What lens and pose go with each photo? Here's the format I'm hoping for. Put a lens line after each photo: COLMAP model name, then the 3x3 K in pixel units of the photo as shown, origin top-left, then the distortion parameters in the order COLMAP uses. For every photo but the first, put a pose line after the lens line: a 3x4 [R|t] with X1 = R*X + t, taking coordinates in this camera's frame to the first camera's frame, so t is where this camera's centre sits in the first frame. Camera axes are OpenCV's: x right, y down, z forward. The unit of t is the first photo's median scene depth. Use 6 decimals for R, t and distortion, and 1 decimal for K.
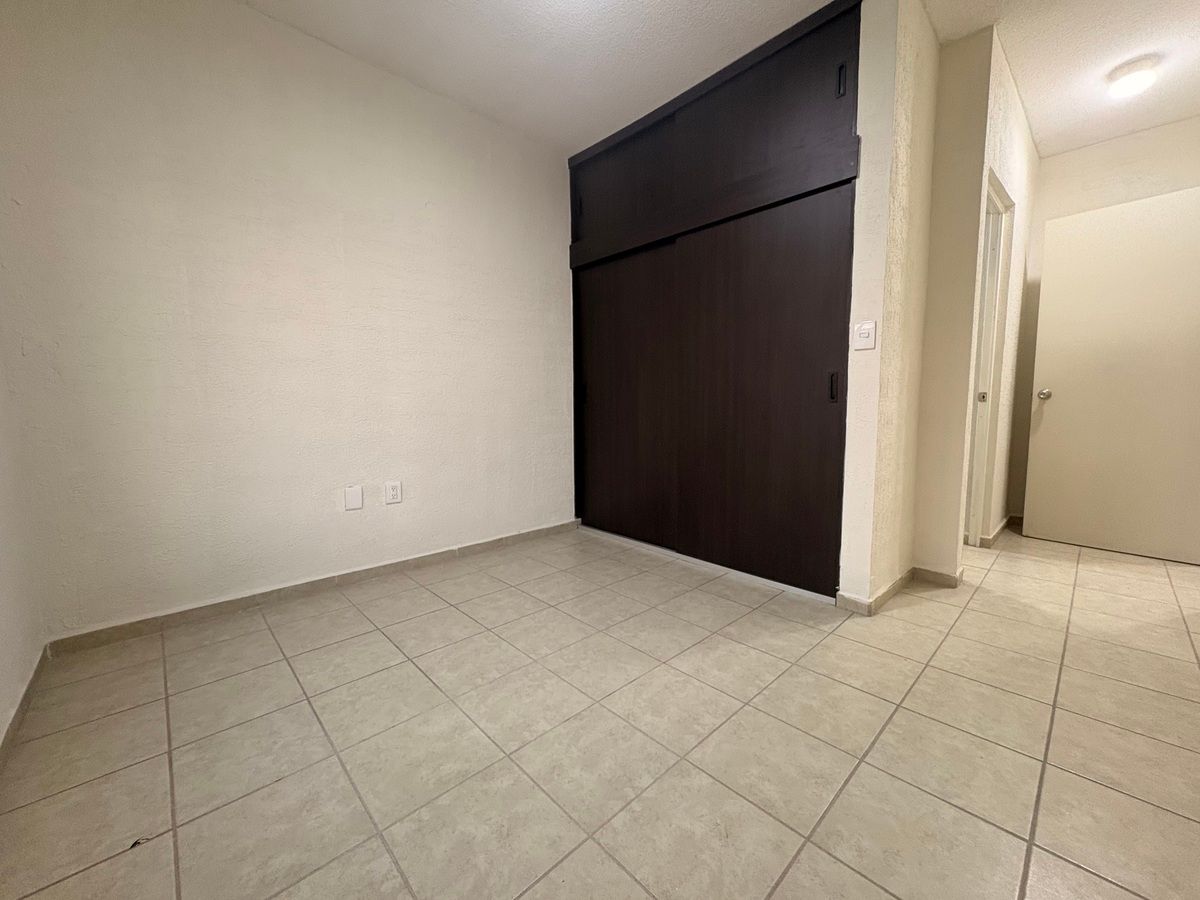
lens RADIAL K [[475.0, 0, 595.6], [0, 475.0, 446.2], [0, 0, 1]] dist [-0.001144, 0.000087]
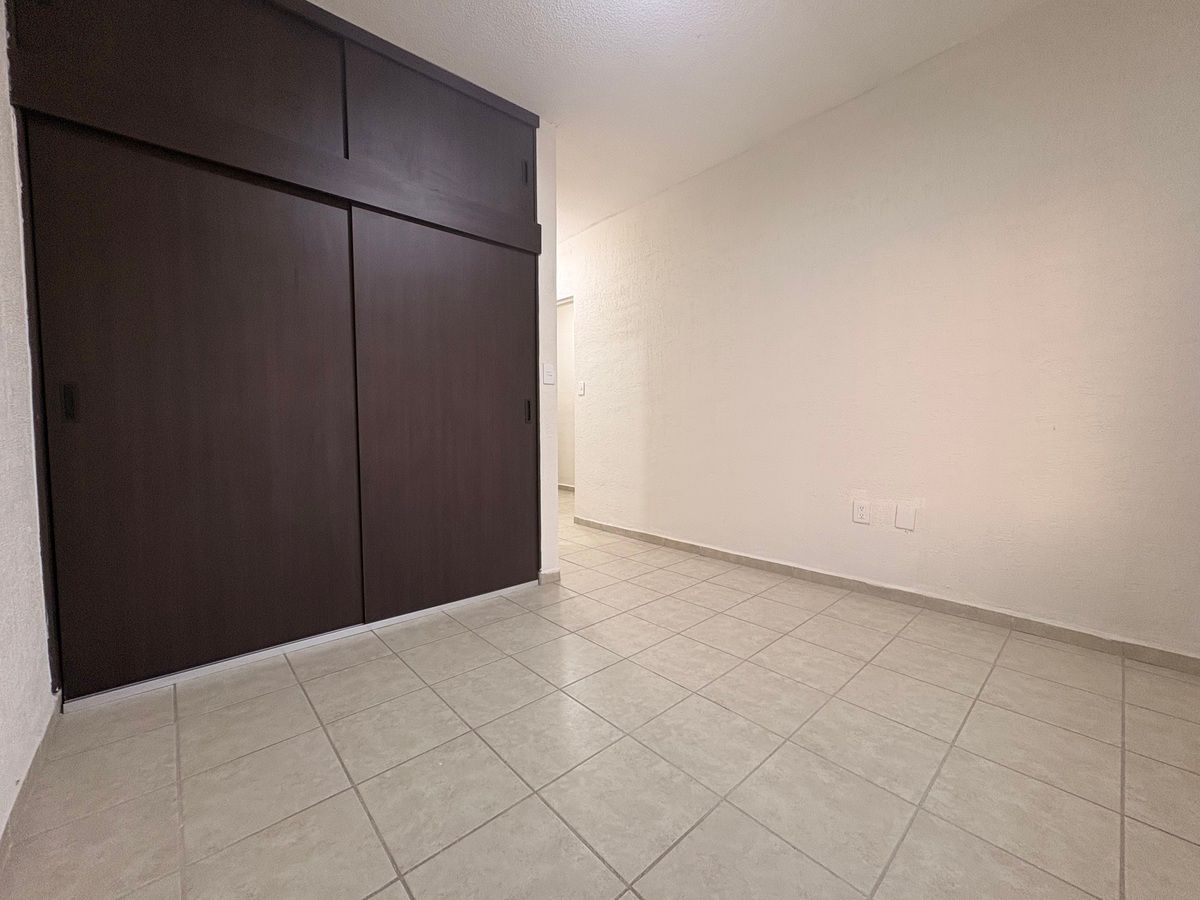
lens RADIAL K [[475.0, 0, 595.8], [0, 475.0, 451.5], [0, 0, 1]] dist [-0.001144, 0.000087]
pose [[0.020517, -0.050488, 0.998514, -0.891323], [0.098197, 0.993997, 0.048242, -0.075046], [-0.994955, 0.097062, 0.025352, 0.956740]]
